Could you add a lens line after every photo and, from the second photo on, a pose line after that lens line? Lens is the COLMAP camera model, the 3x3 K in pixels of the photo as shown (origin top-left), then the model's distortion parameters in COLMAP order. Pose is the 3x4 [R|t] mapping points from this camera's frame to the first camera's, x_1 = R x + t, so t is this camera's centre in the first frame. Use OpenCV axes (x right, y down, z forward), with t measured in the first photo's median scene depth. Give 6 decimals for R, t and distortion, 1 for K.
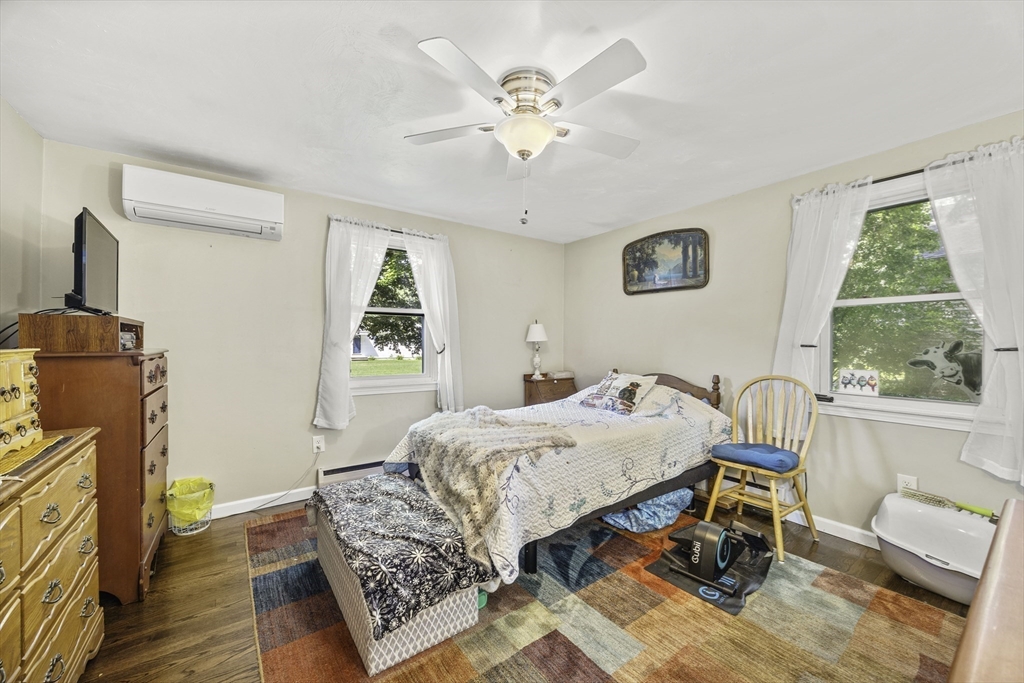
lens RADIAL K [[398.8, 0, 513.2], [0, 398.8, 338.5], [0, 0, 1]] dist [-0.002016, -0.000250]
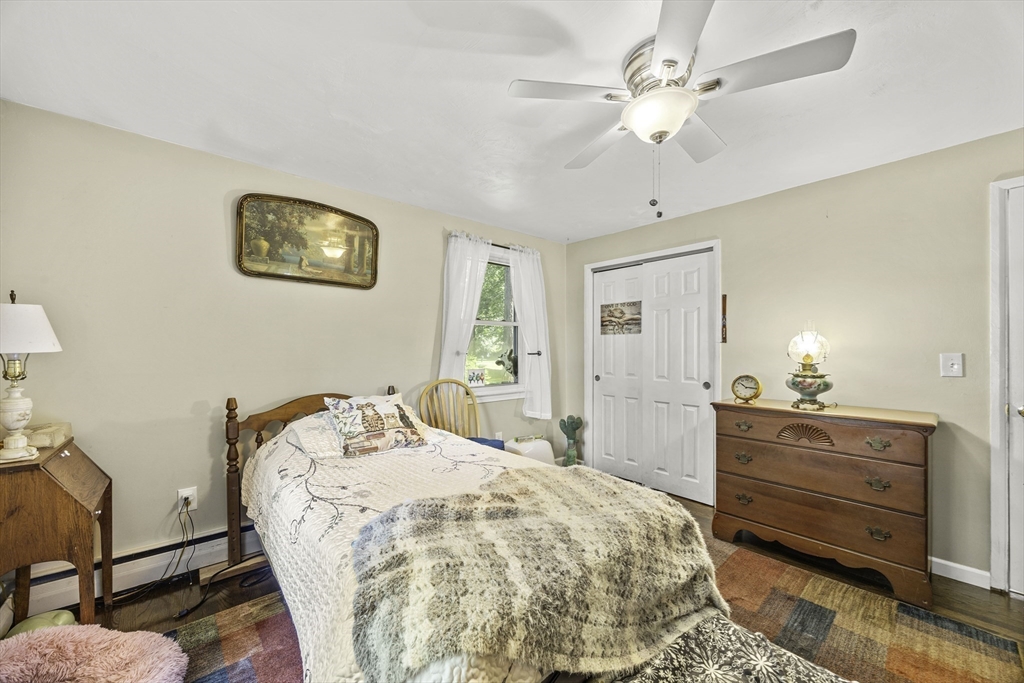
lens RADIAL K [[398.8, 0, 513.2], [0, 398.8, 350.0], [0, 0, 1]] dist [-0.002016, -0.000250]
pose [[-0.118484, -0.003573, 0.992950, -0.406322], [-0.005219, 0.999982, 0.002975, 0.002151], [-0.992942, -0.004830, -0.118501, 0.728453]]
